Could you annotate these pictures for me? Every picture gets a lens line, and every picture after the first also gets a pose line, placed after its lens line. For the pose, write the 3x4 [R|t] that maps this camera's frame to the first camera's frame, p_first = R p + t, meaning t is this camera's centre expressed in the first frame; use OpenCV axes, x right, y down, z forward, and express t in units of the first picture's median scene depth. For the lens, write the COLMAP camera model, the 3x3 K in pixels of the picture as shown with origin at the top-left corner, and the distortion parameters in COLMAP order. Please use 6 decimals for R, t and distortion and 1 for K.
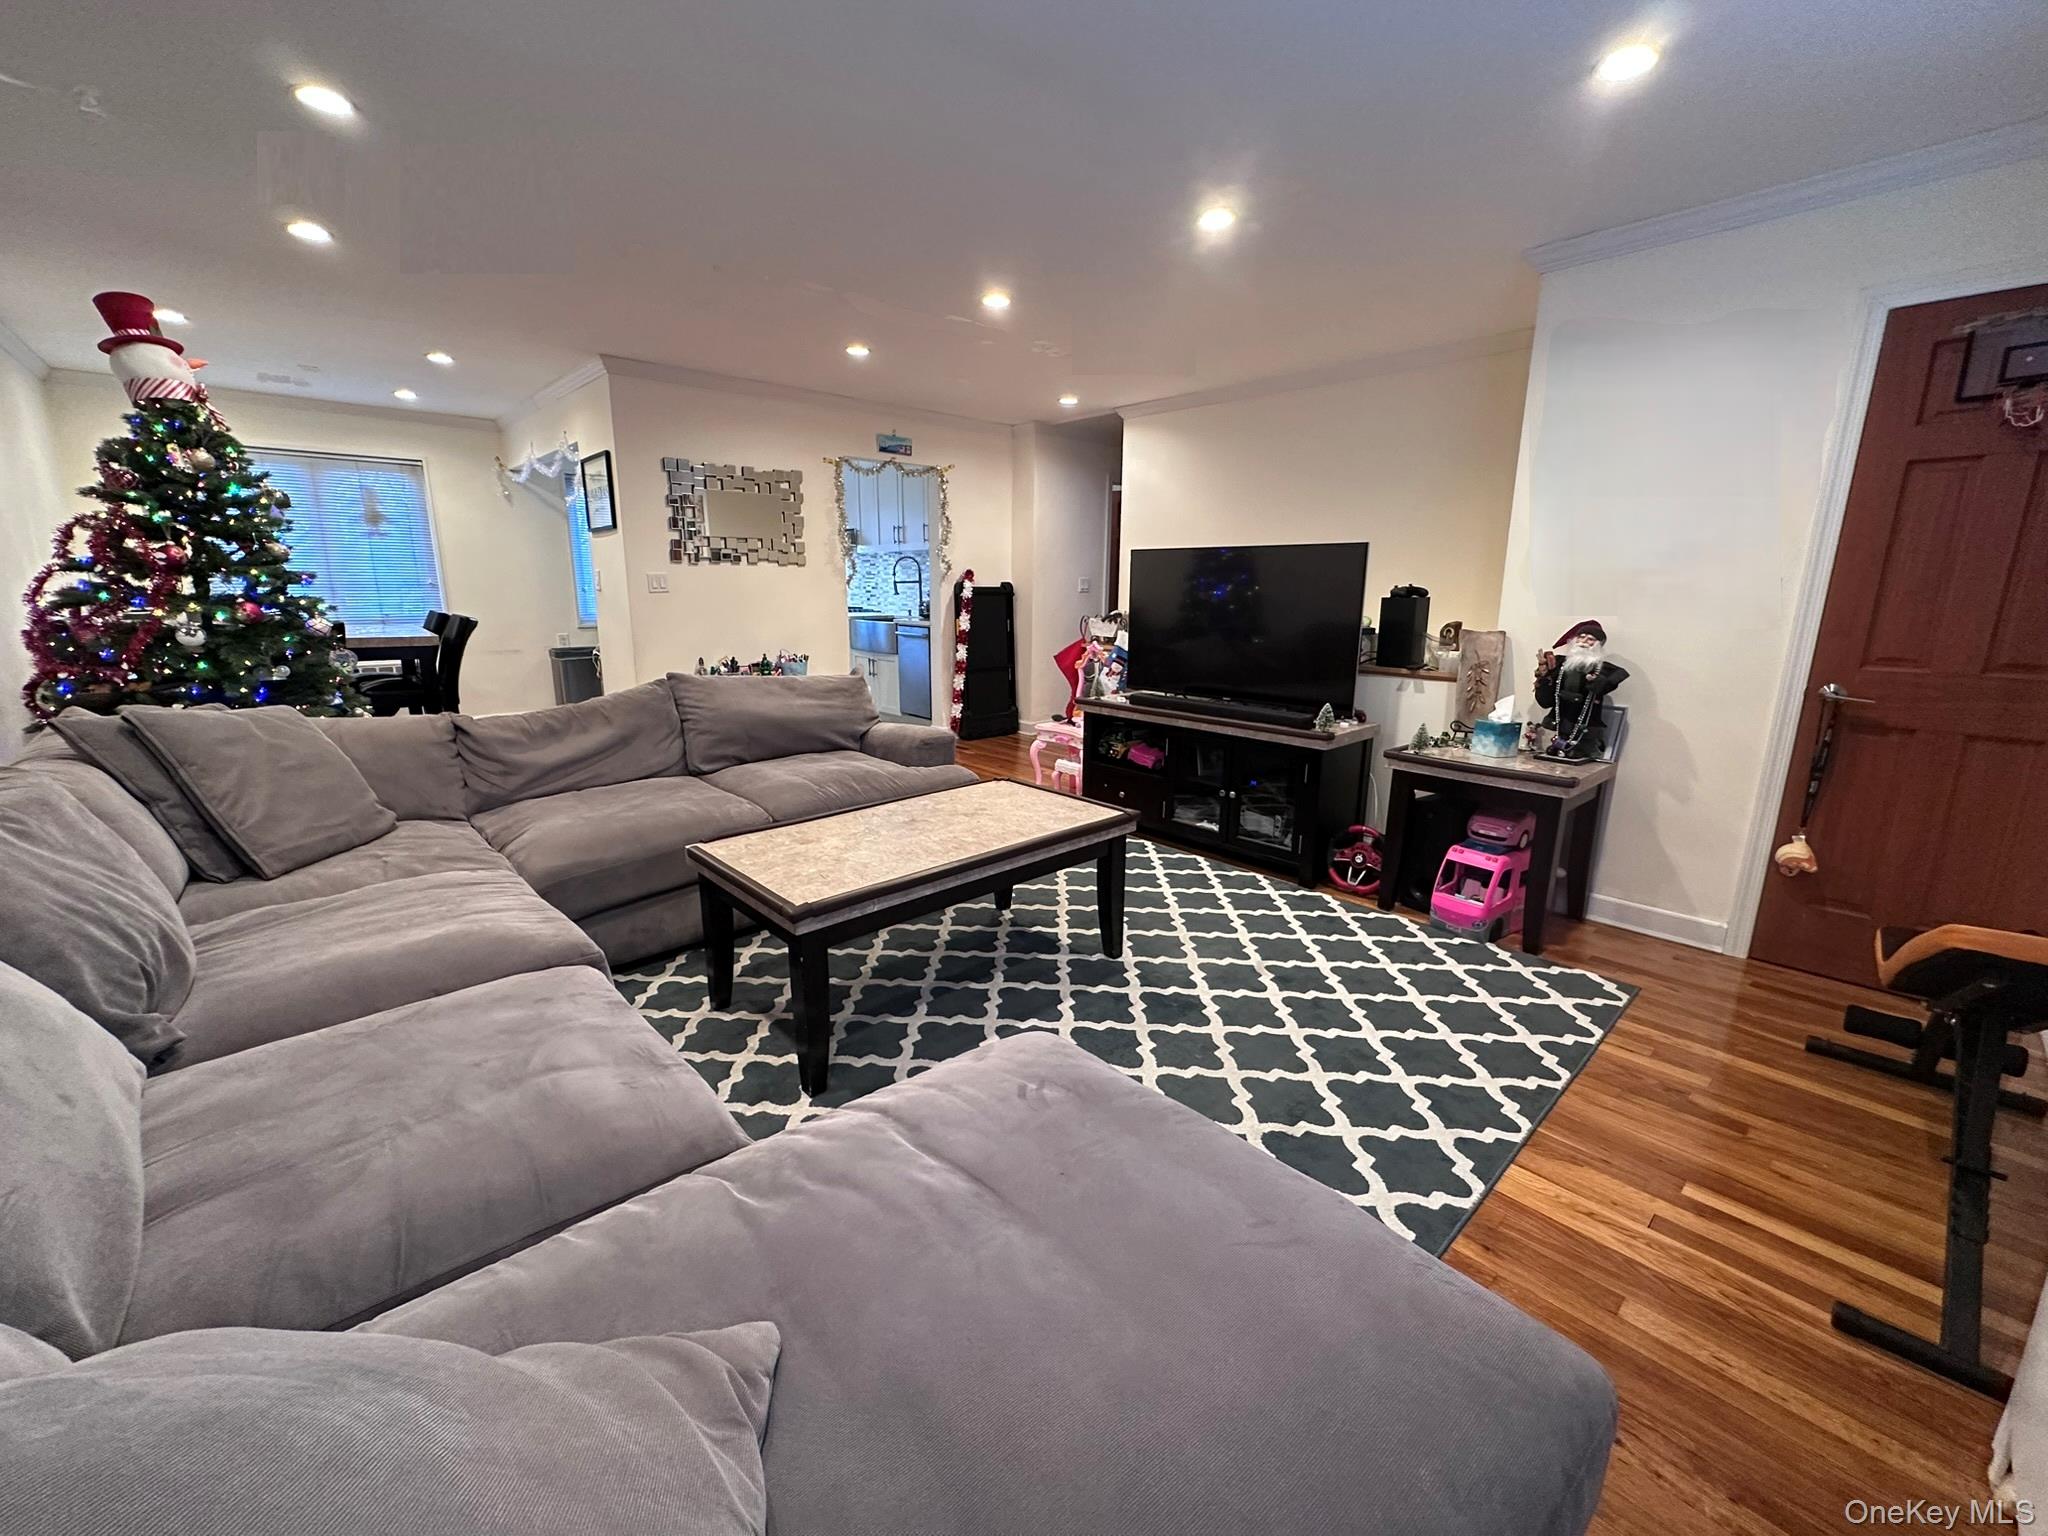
lens RADIAL K [[818.5, 0, 1022.5], [0, 818.5, 770.1], [0, 0, 1]] dist [-0.001193, 0.000374]
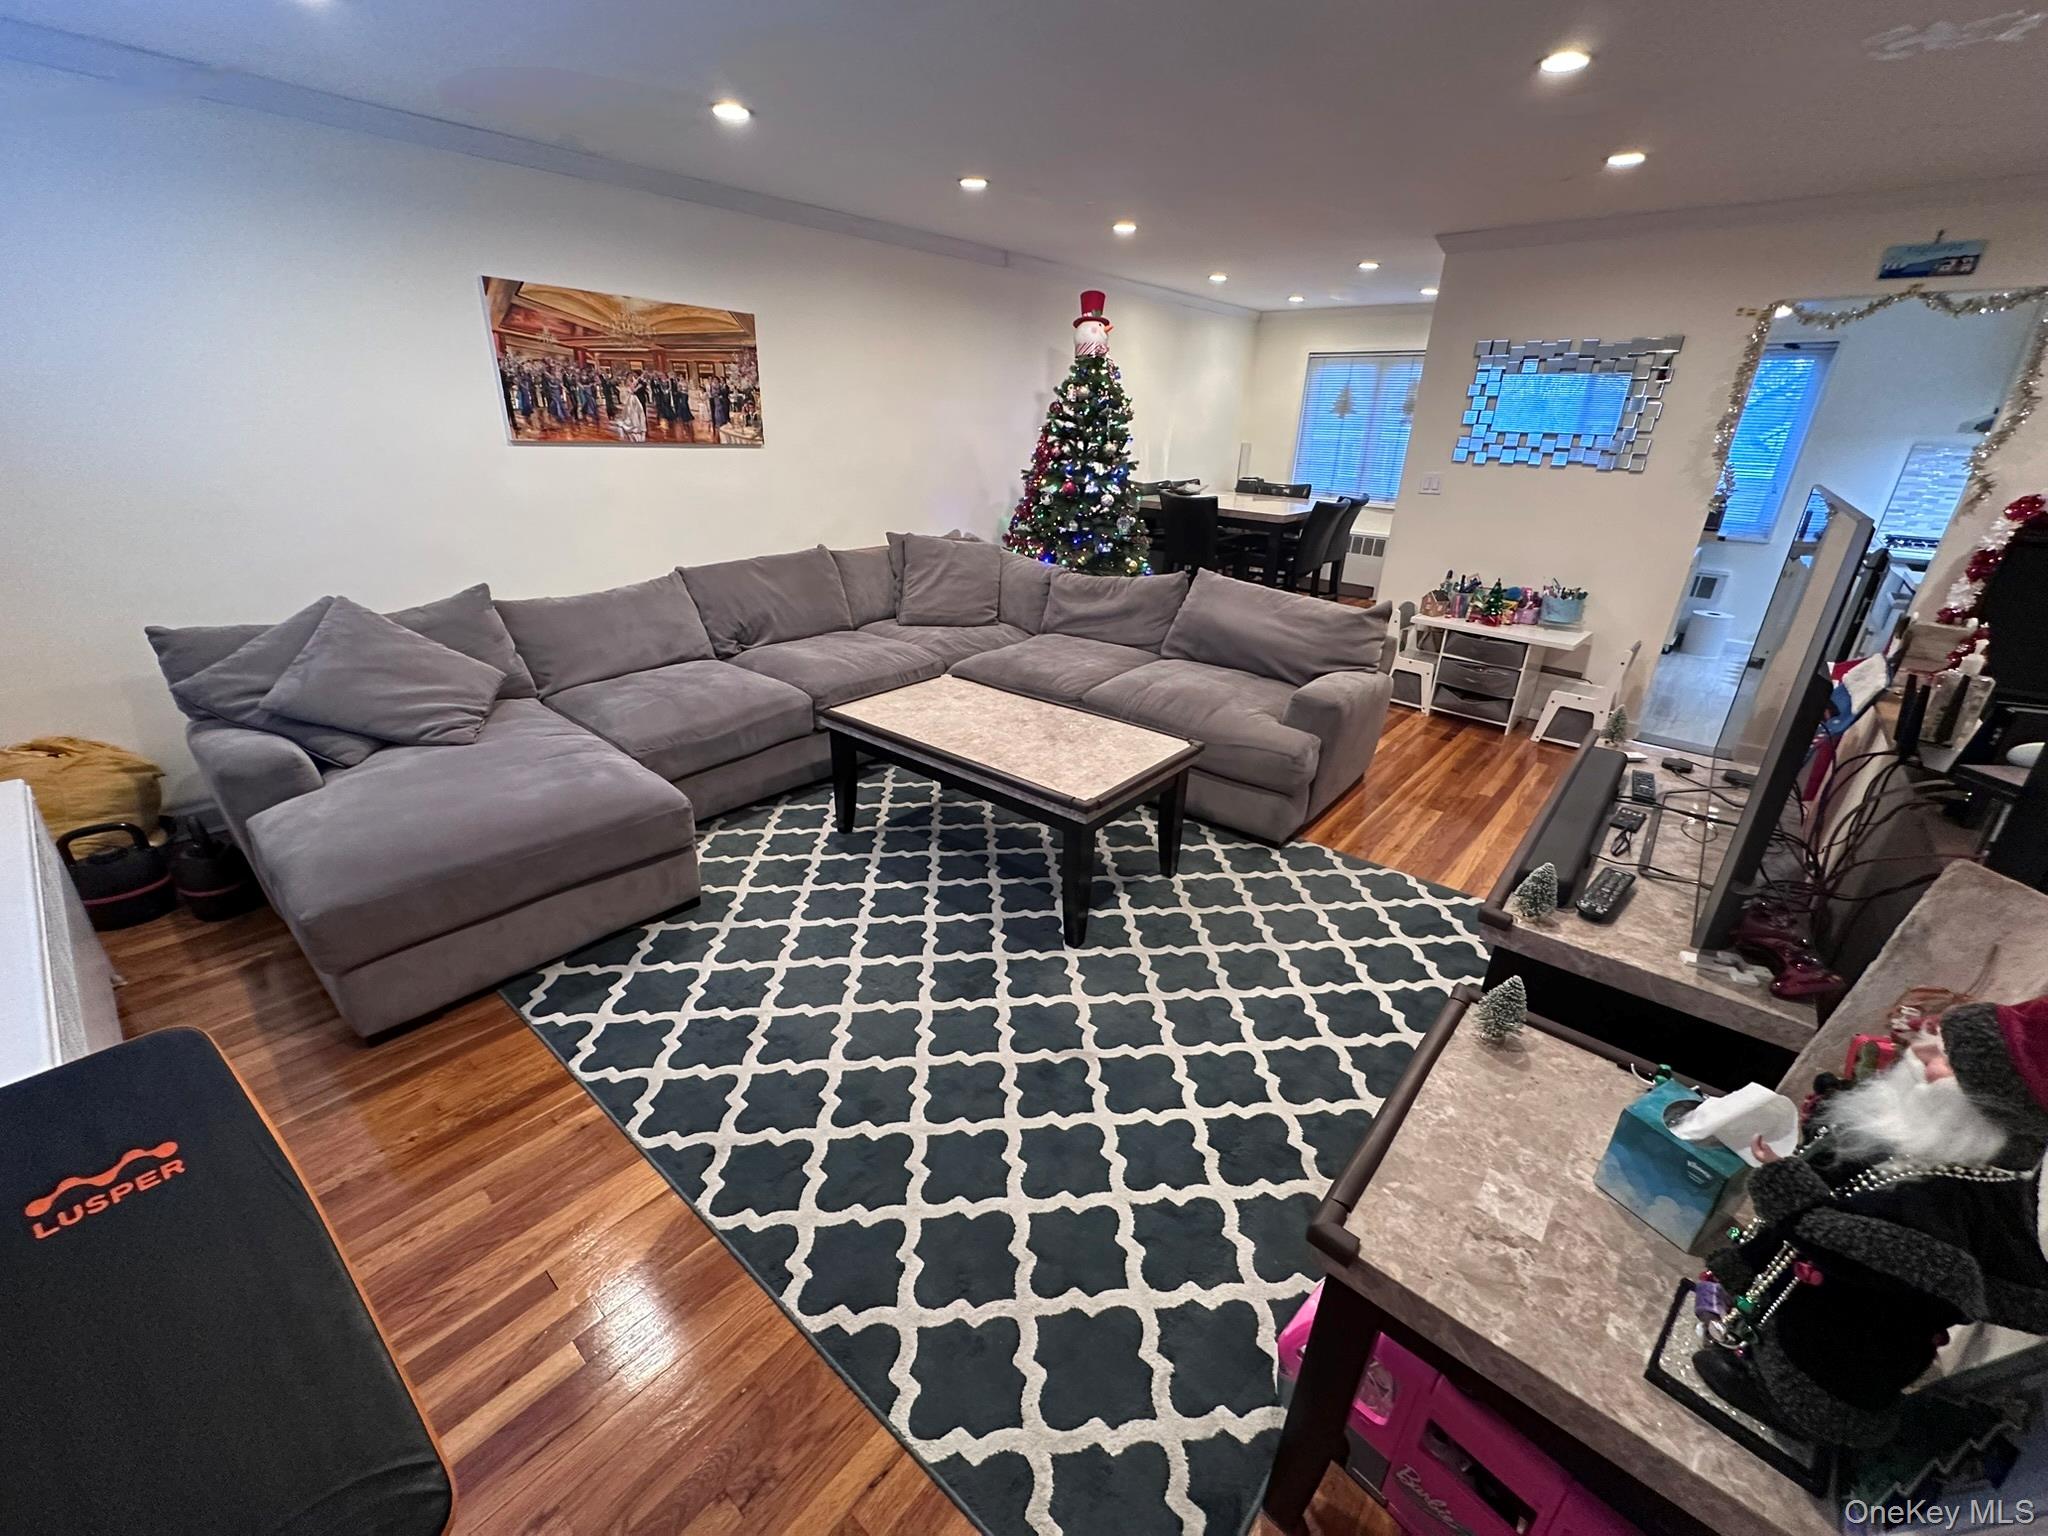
lens RADIAL K [[825.1, 0, 1026.9], [0, 825.1, 766.7], [0, 0, 1]] dist [-0.001581, 0.000467]
pose [[0.126638, 0.383015, -0.915020, 0.880759], [-0.246745, 0.905616, 0.344929, -0.259187], [0.960770, 0.182096, 0.209193, 0.728107]]
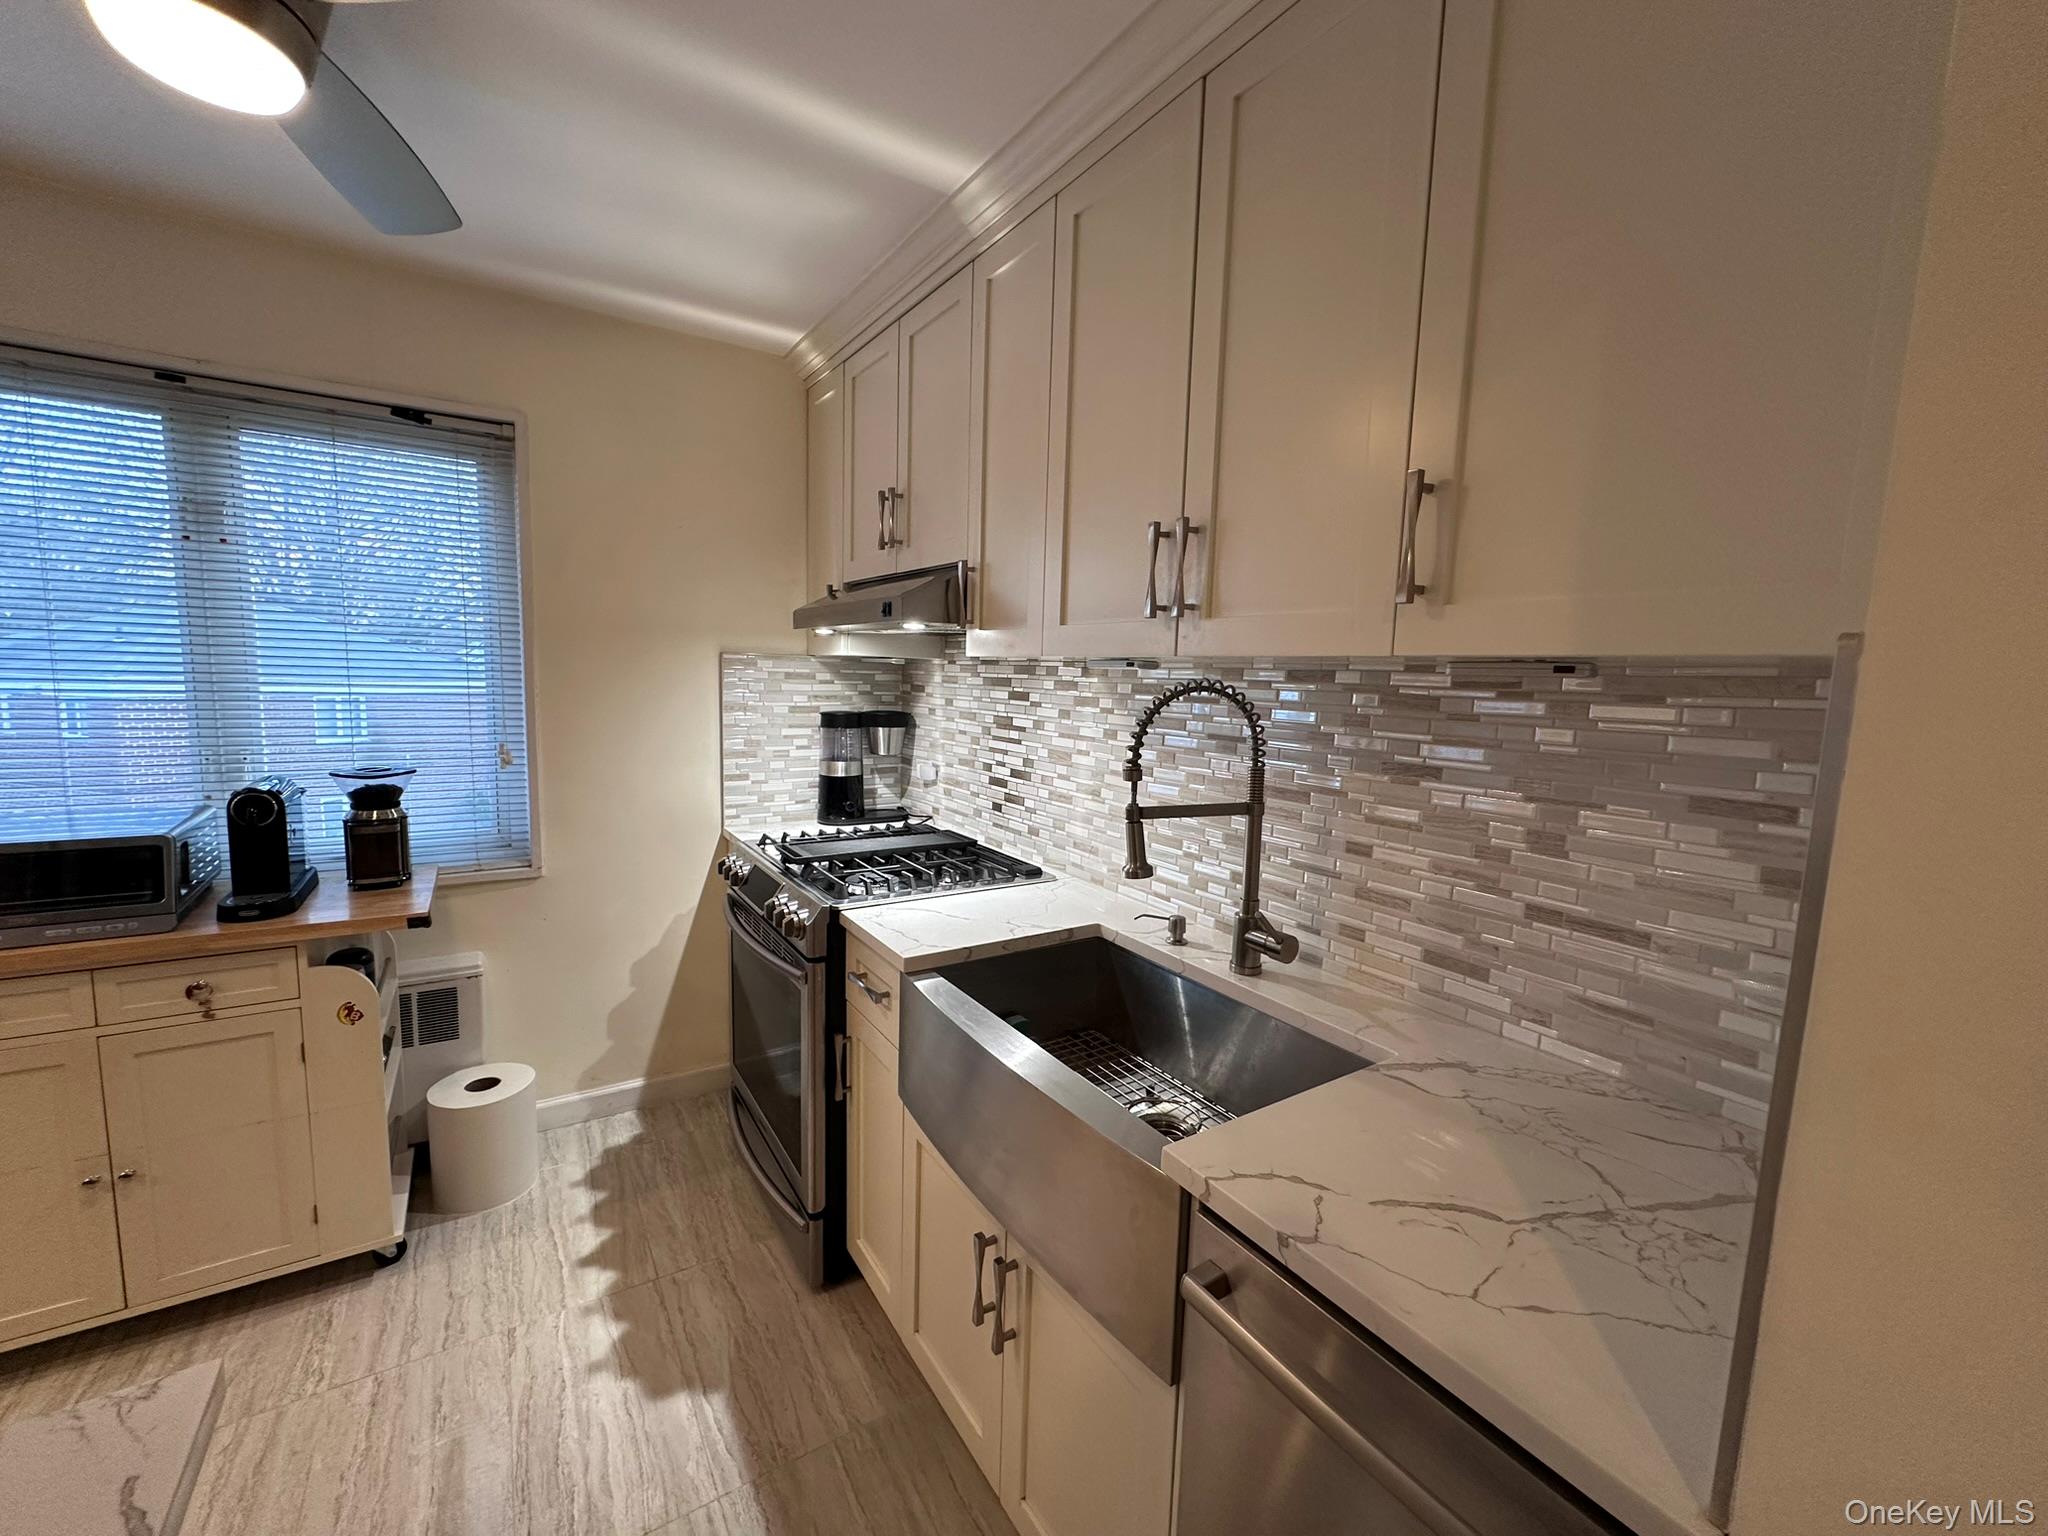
lens RADIAL K [[821.5, 0, 1023.1], [0, 821.5, 769.8], [0, 0, 1]] dist [-0.004107, 0.001173]
pose [[0.987642, 0.041068, -0.151250, -0.400561], [-0.057789, 0.992484, -0.107872, -0.568255], [0.145683, 0.115280, 0.982592, 2.102443]]
